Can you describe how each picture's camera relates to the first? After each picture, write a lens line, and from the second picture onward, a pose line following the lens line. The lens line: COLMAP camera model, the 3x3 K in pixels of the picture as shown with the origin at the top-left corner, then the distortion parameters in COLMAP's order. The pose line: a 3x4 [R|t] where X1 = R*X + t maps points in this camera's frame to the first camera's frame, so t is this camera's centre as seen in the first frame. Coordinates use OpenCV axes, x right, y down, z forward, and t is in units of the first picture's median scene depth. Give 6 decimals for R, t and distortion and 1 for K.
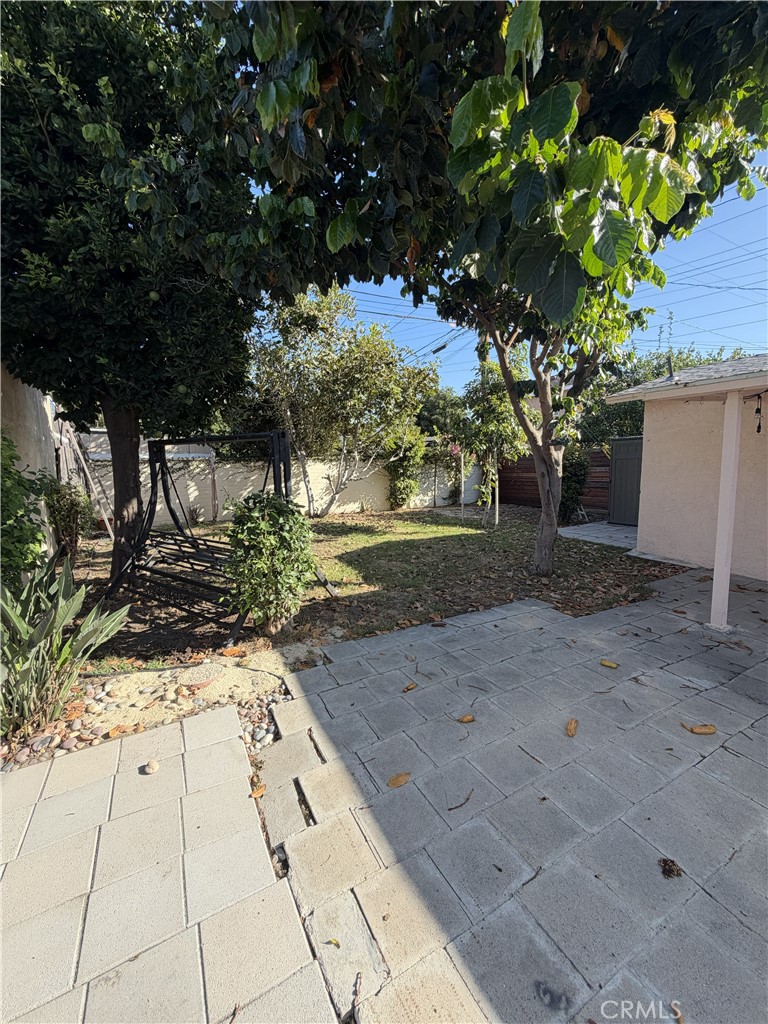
lens RADIAL K [[407.0, 0, 384.4], [0, 407.0, 509.8], [0, 0, 1]] dist [-0.000380, -0.000056]
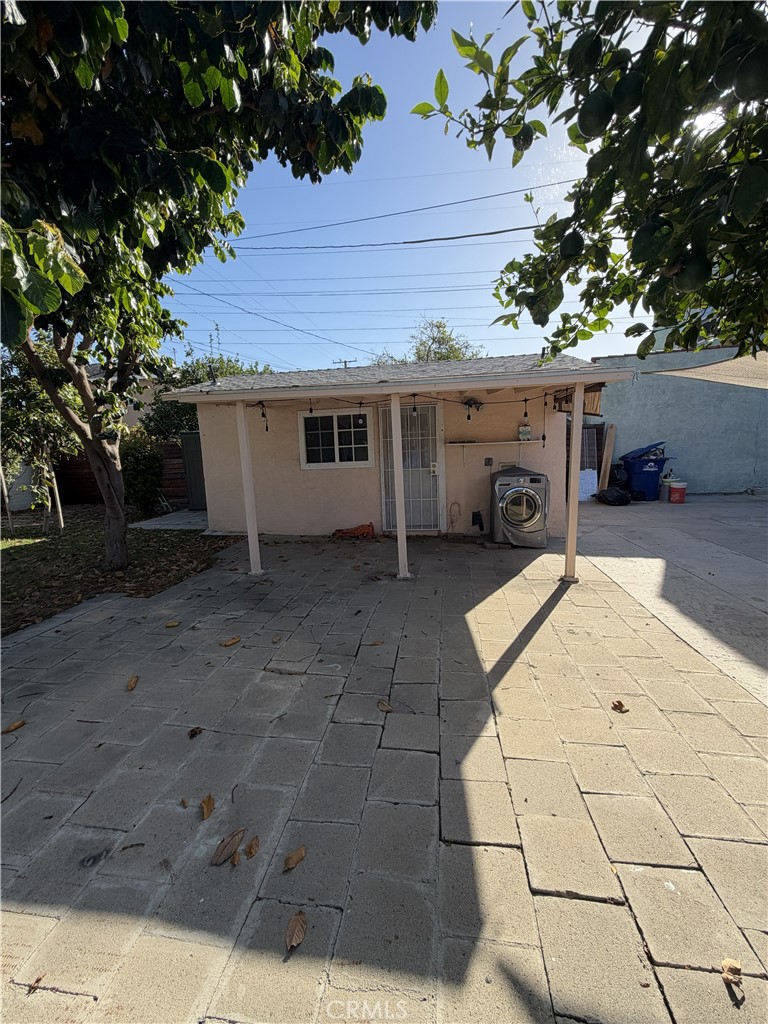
lens RADIAL K [[407.0, 0, 384.4], [0, 407.0, 509.8], [0, 0, 1]] dist [-0.000380, -0.000056]
pose [[0.604582, -0.129702, 0.785912, 0.021869], [0.114800, 0.990541, 0.075161, 0.018249], [-0.788227, 0.044782, 0.613754, -0.156325]]
